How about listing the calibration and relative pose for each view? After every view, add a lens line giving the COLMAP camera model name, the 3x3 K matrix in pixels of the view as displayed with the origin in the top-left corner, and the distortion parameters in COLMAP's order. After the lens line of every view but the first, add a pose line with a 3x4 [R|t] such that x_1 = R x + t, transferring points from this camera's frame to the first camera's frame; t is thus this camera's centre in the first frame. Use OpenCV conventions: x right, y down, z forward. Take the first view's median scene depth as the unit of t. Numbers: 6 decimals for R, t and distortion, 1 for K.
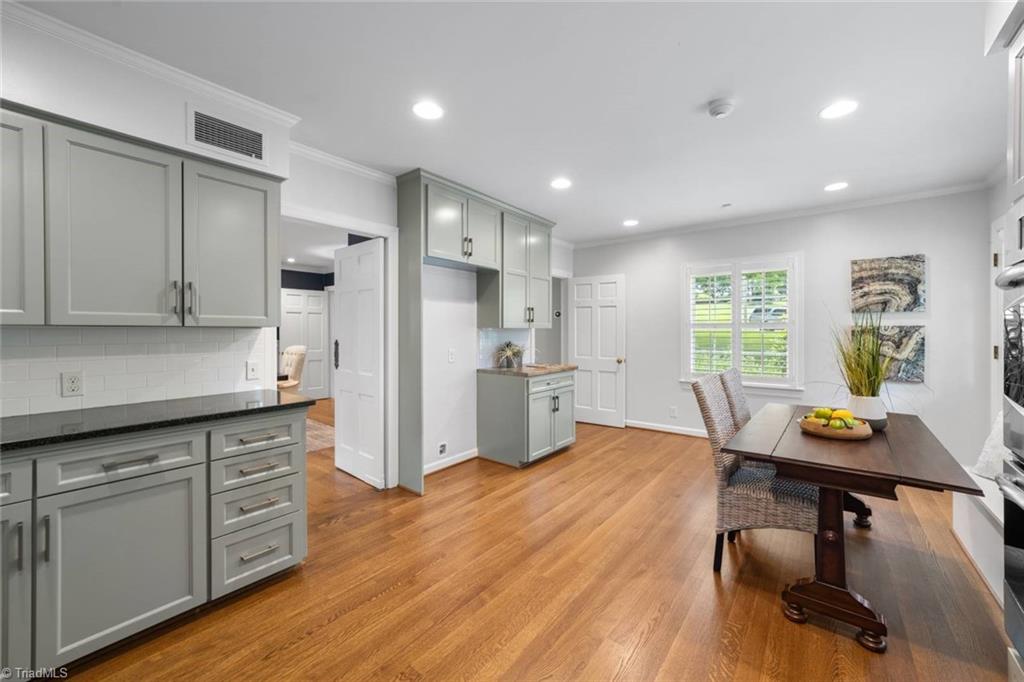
lens RADIAL K [[391.6, 0, 519.3], [0, 391.6, 337.5], [0, 0, 1]] dist [0.000818, -0.000005]
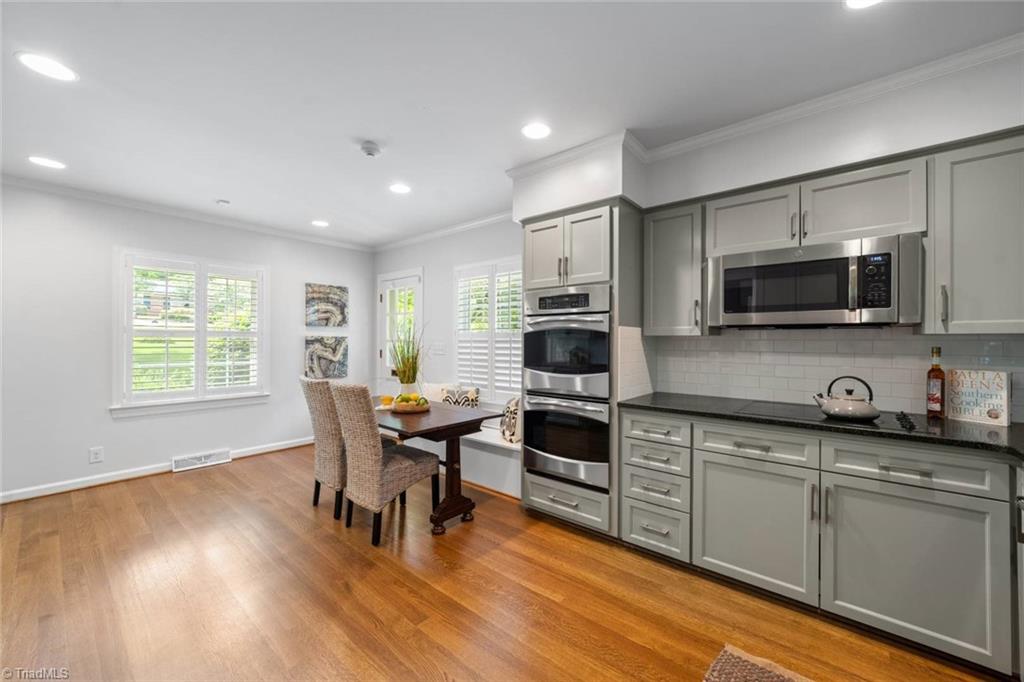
lens RADIAL K [[394.7, 0, 523.6], [0, 394.7, 340.4], [0, 0, 1]] dist [-0.014965, 0.000144]
pose [[0.029648, 0.005251, 0.999547, -0.383467], [0.010796, 0.999926, -0.005573, -0.002374], [-0.999502, 0.010956, 0.029589, 0.304973]]
